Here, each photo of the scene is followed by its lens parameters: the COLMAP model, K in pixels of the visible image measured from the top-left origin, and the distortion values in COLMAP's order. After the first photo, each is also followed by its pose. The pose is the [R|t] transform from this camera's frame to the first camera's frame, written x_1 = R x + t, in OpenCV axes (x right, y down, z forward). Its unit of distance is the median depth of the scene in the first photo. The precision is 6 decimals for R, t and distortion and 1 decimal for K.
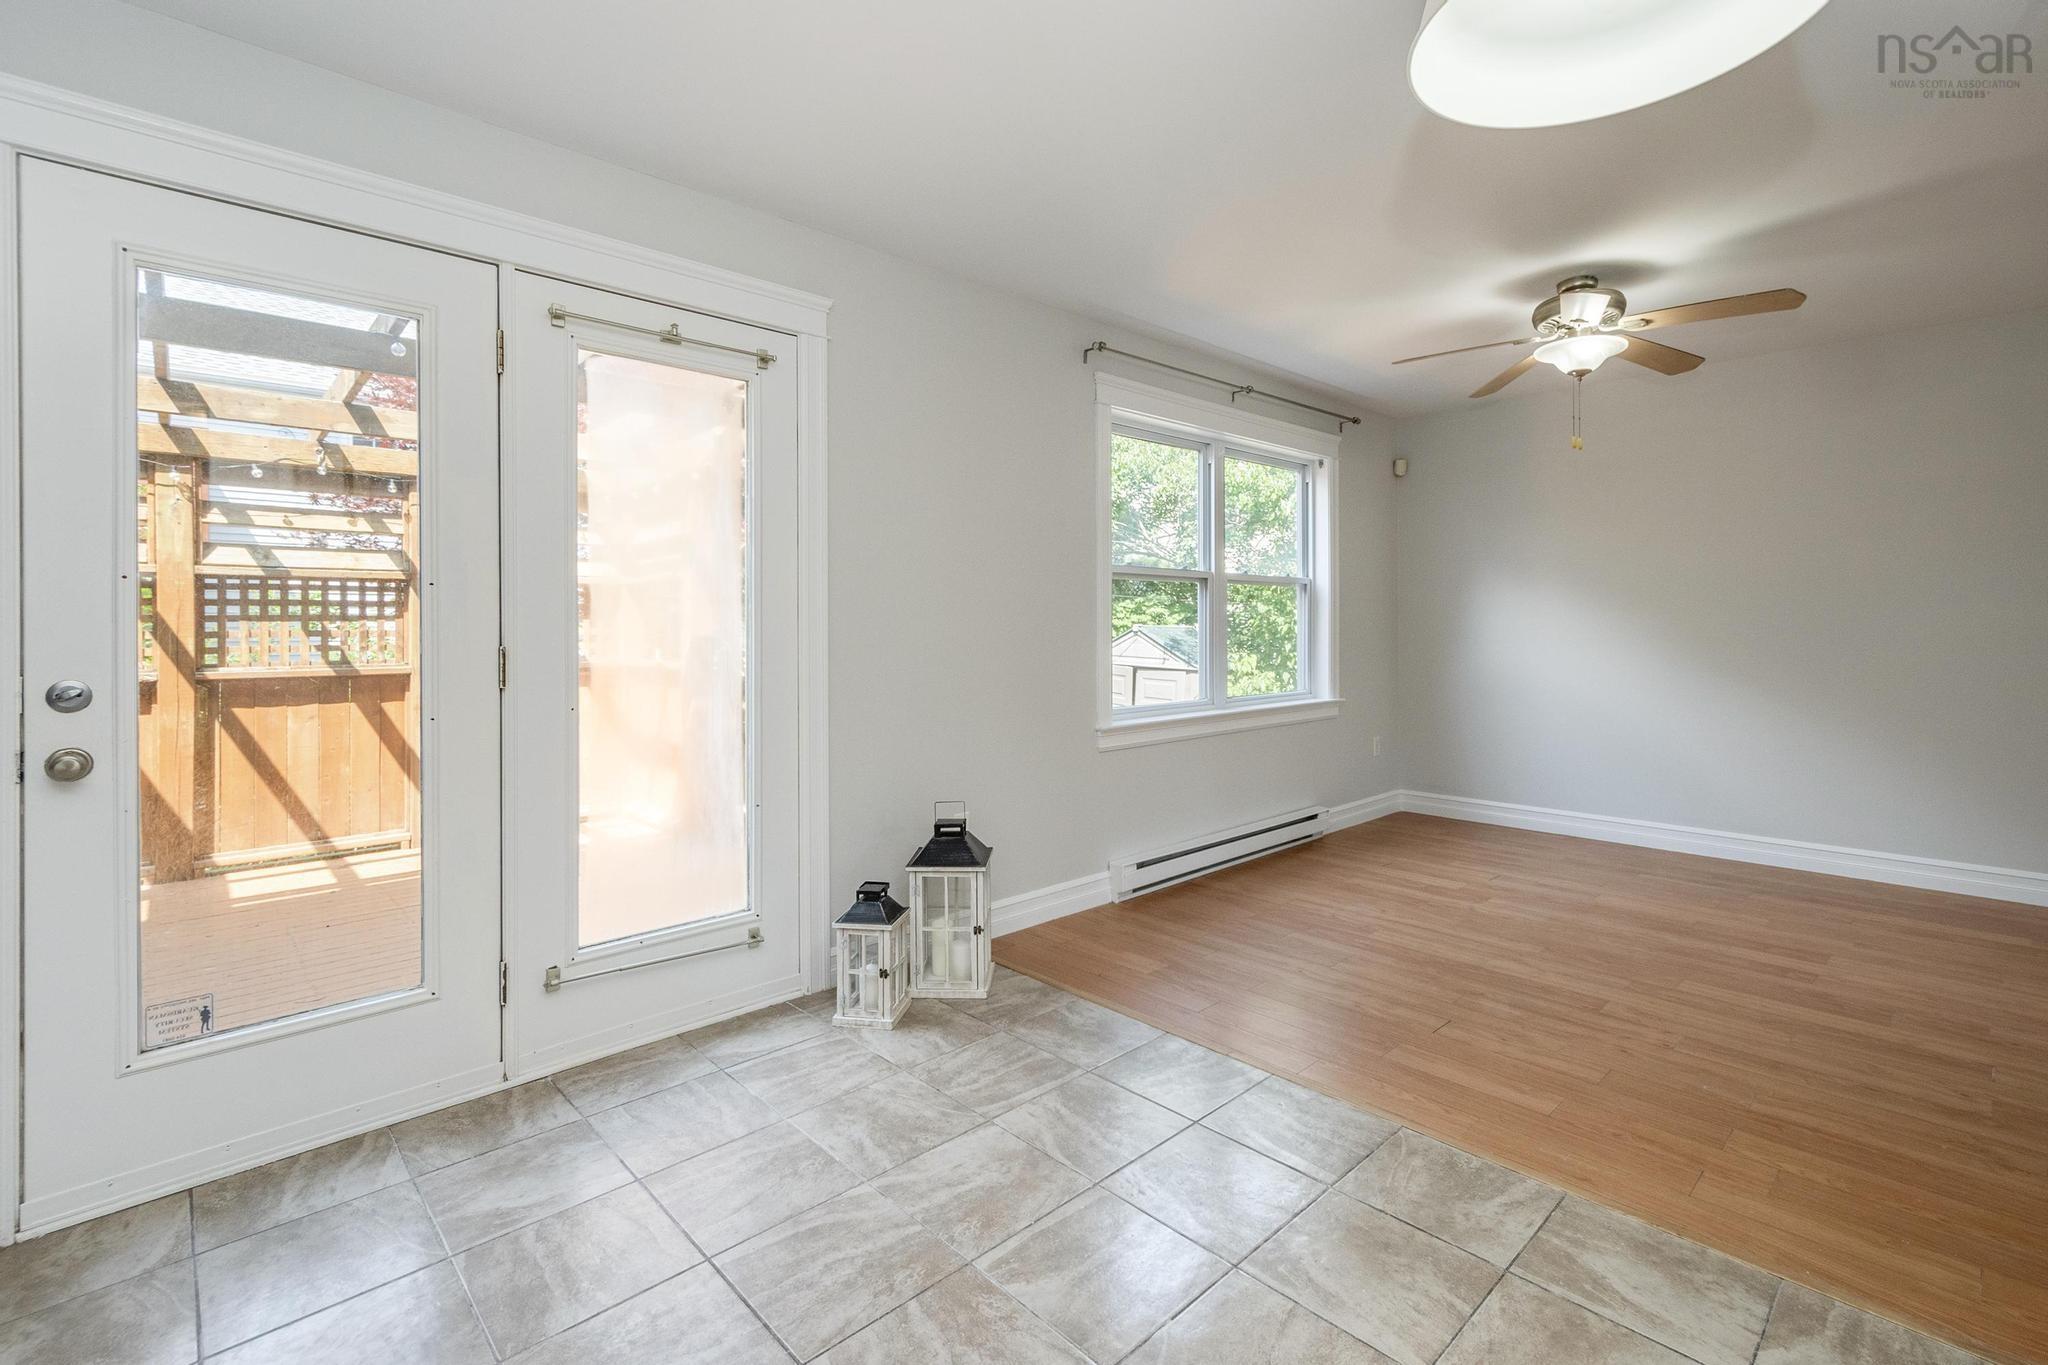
lens RADIAL K [[924.1, 0, 1025.1], [0, 924.1, 620.8], [0, 0, 1]] dist [0.005321, -0.000178]
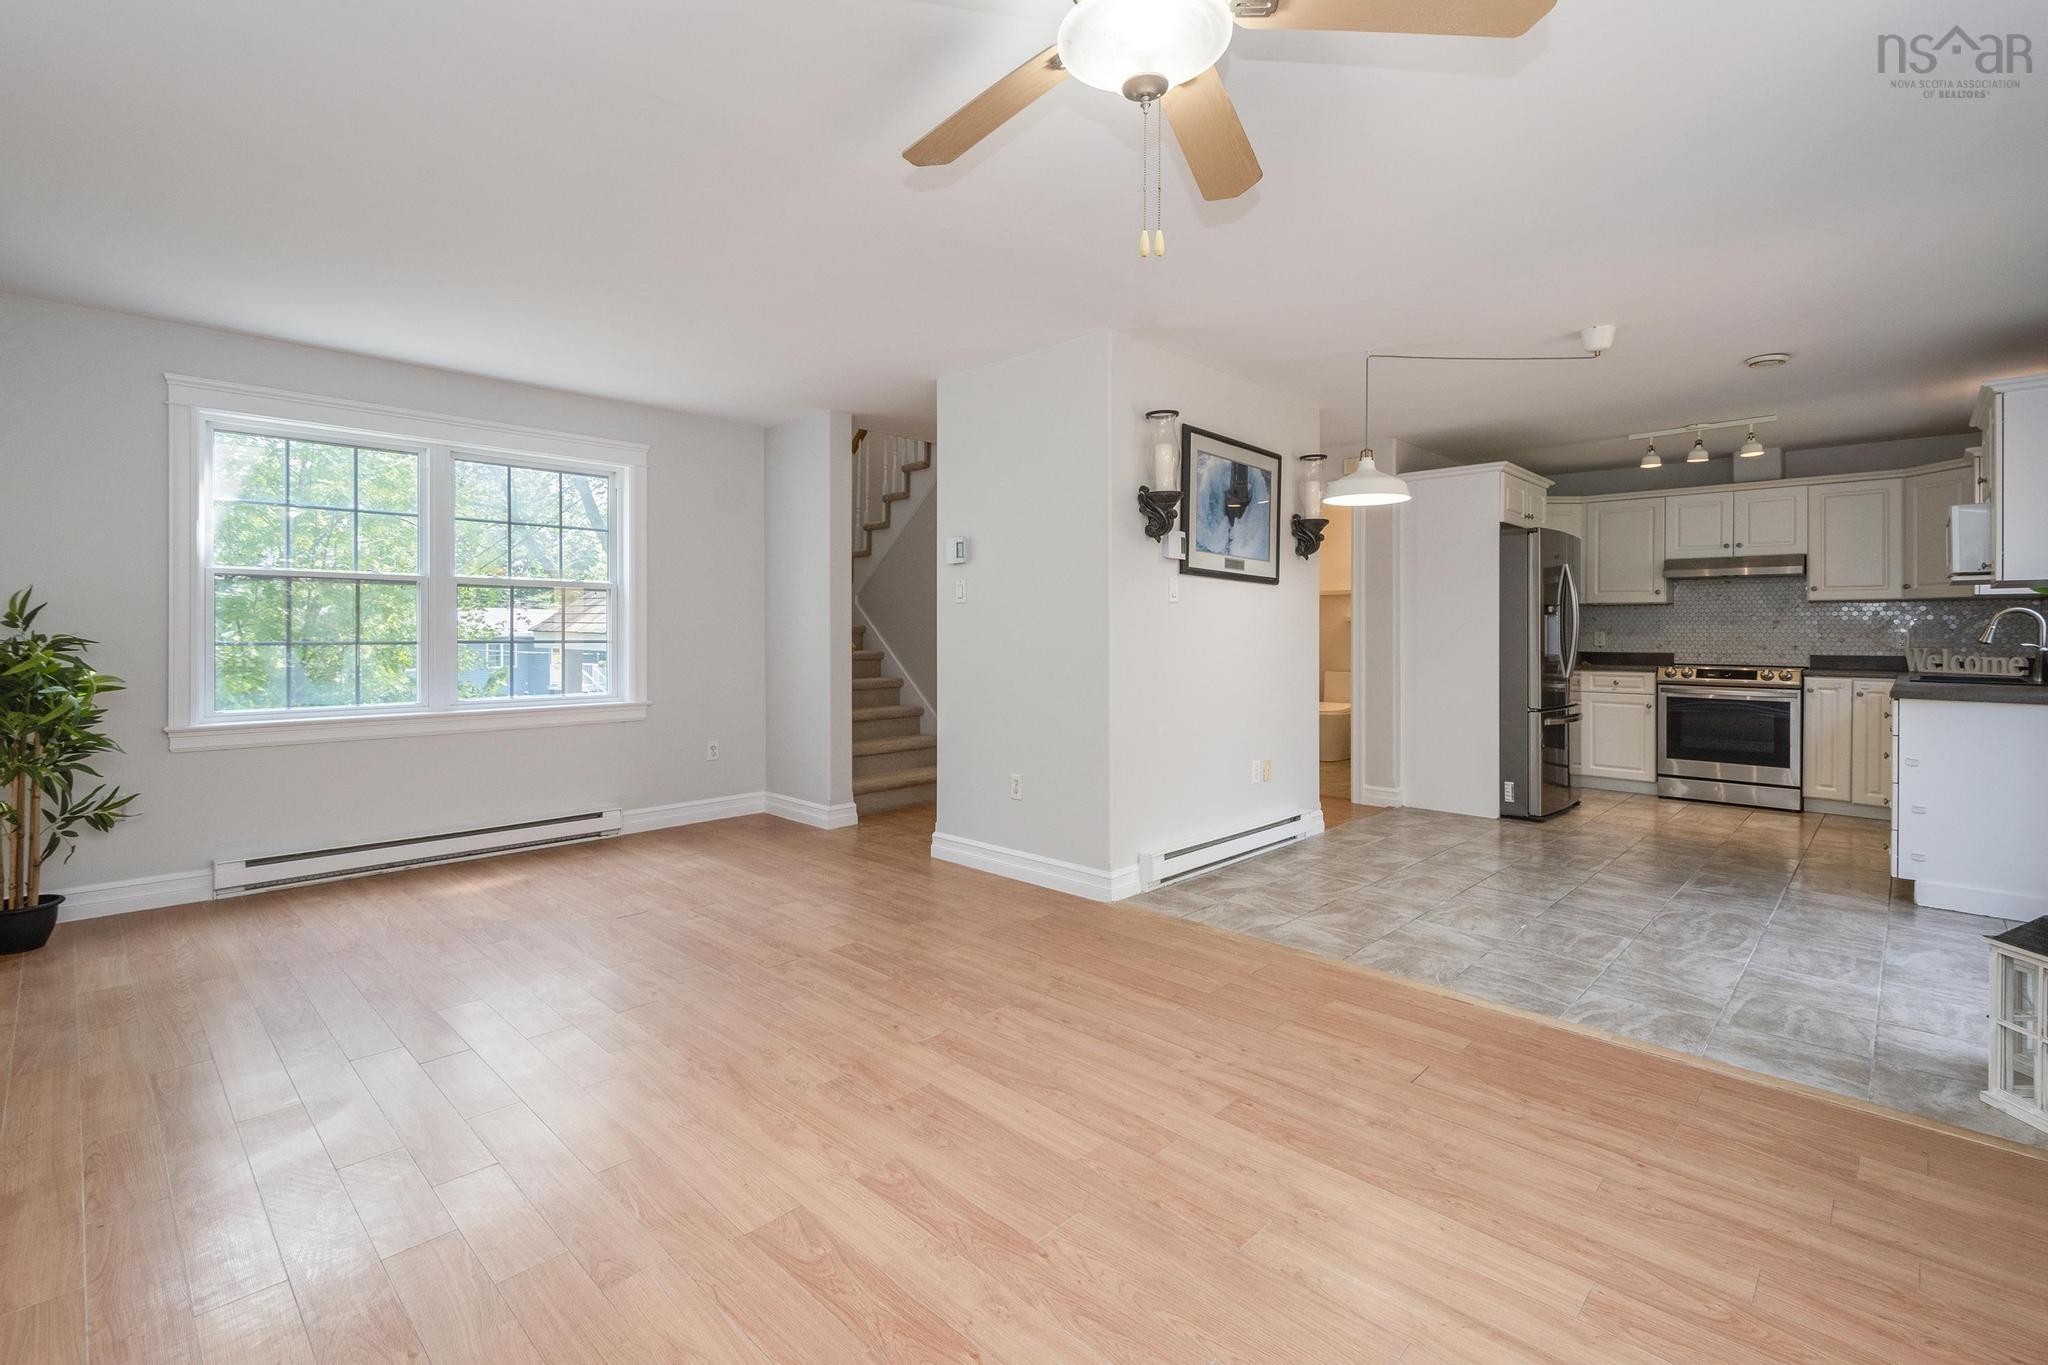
lens RADIAL K [[924.1, 0, 1035.7], [0, 924.1, 635.6], [0, 0, 1]] dist [0.005321, -0.000178]
pose [[-0.998061, 0.000307, -0.062242, 0.929787], [0.000119, 0.999995, 0.003028, 0.007594], [0.062243, 0.003015, -0.998056, 1.981024]]
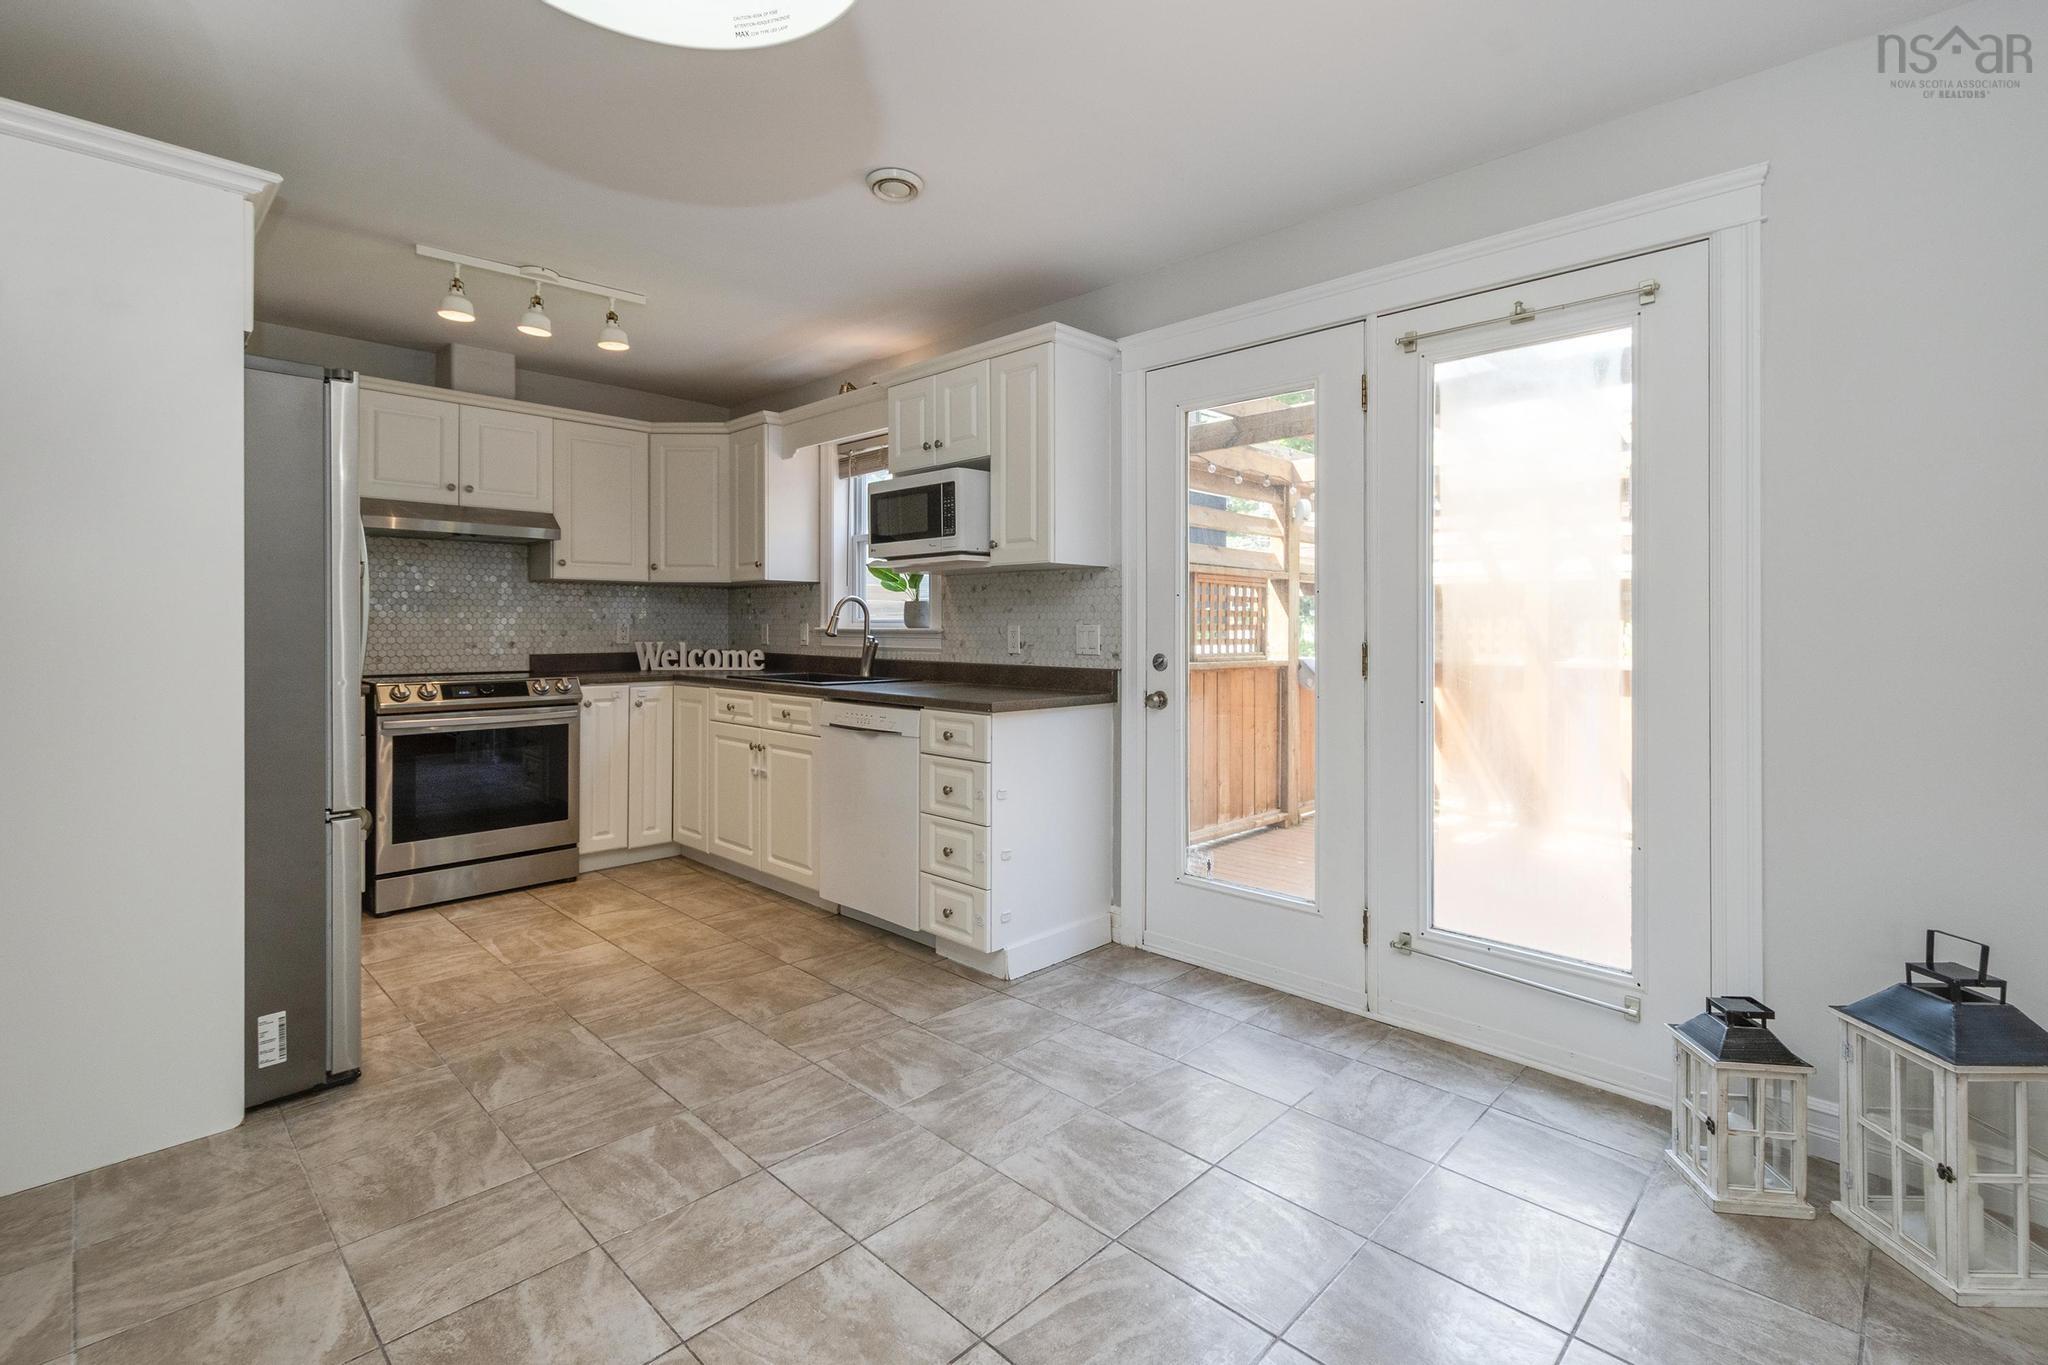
lens RADIAL K [[924.1, 0, 1036.9], [0, 924.1, 624.2], [0, 0, 1]] dist [0.005321, -0.000178]
pose [[0.053517, 0.002724, -0.998563, 0.546246], [-0.001331, 0.999996, 0.002656, 0.002552], [0.998566, 0.001187, 0.053520, 0.481026]]
